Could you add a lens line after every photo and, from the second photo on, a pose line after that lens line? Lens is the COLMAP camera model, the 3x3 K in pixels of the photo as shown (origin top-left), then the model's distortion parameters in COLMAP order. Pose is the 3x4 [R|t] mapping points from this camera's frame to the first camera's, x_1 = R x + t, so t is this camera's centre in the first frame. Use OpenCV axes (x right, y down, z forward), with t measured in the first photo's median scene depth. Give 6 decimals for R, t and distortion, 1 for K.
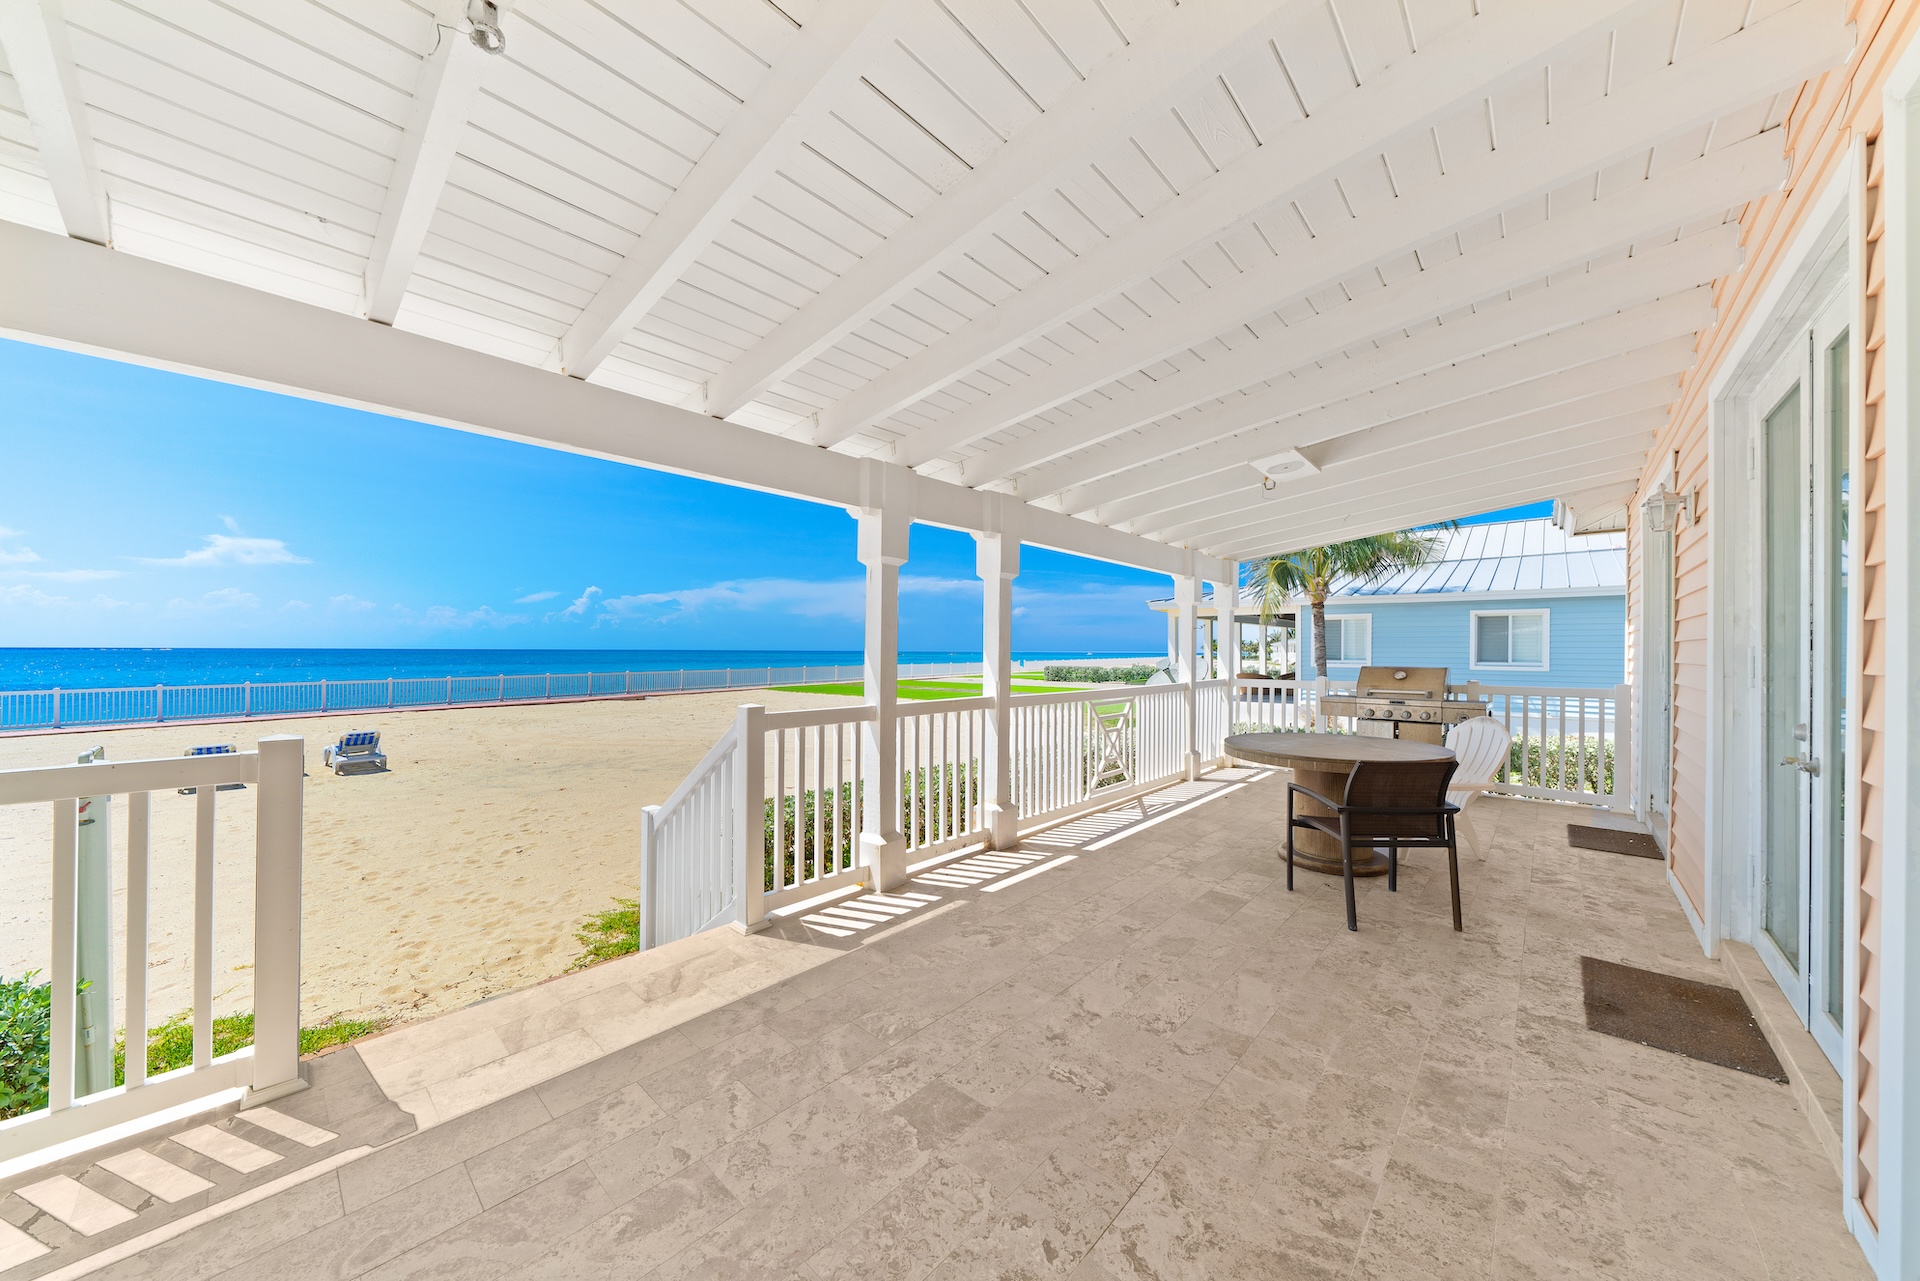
lens RADIAL K [[666.0, 0, 945.2], [0, 666.0, 646.5], [0, 0, 1]] dist [0.000039, -0.000491]
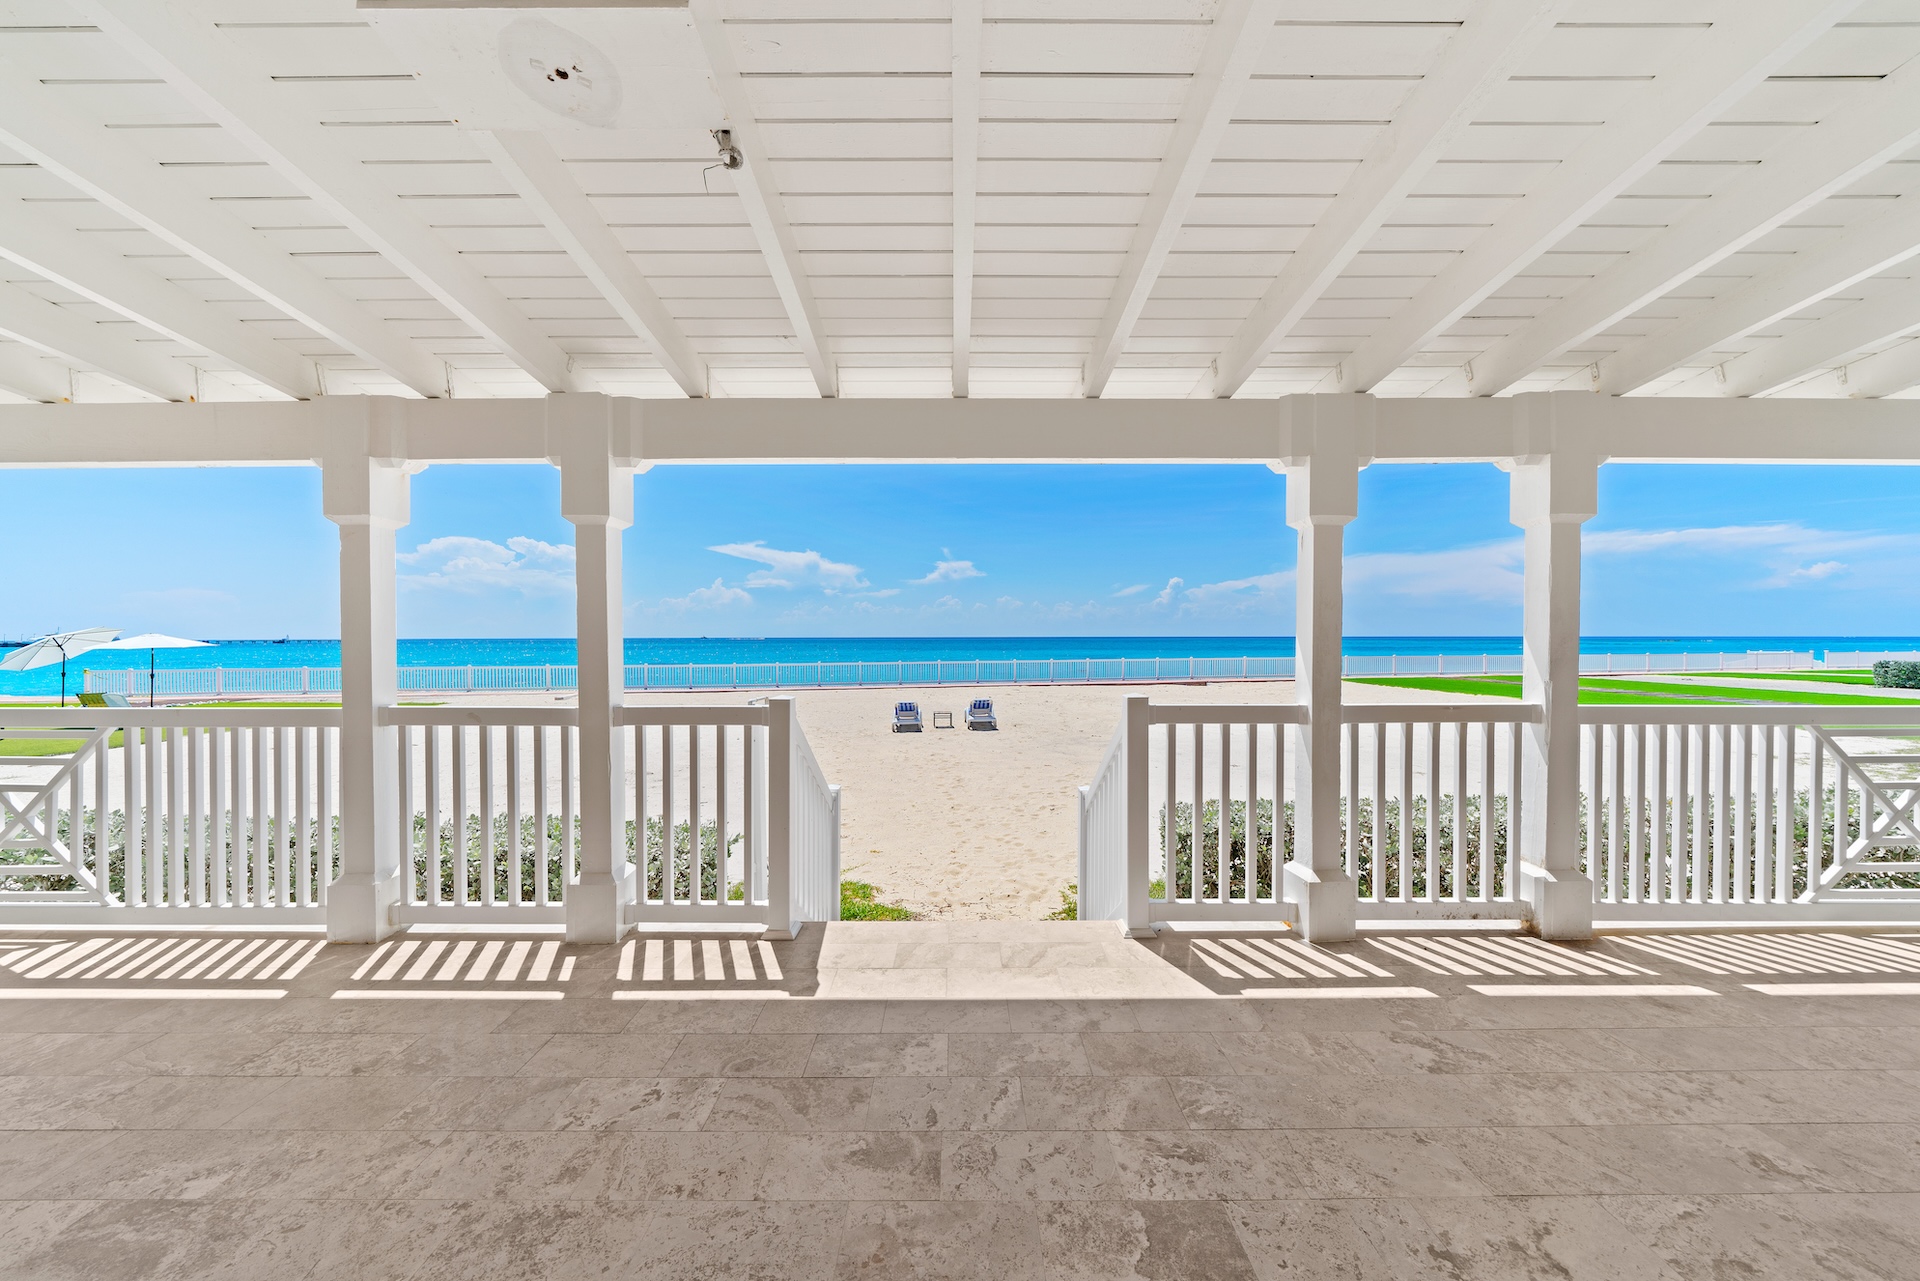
lens RADIAL K [[666.0, 0, 971.2], [0, 666.0, 642.8], [0, 0, 1]] dist [0.000039, -0.000491]
pose [[0.680207, 0.000747, -0.733020, 0.206985], [0.009931, 0.999898, 0.010234, 0.001955], [0.732953, -0.014241, 0.680130, 0.169362]]
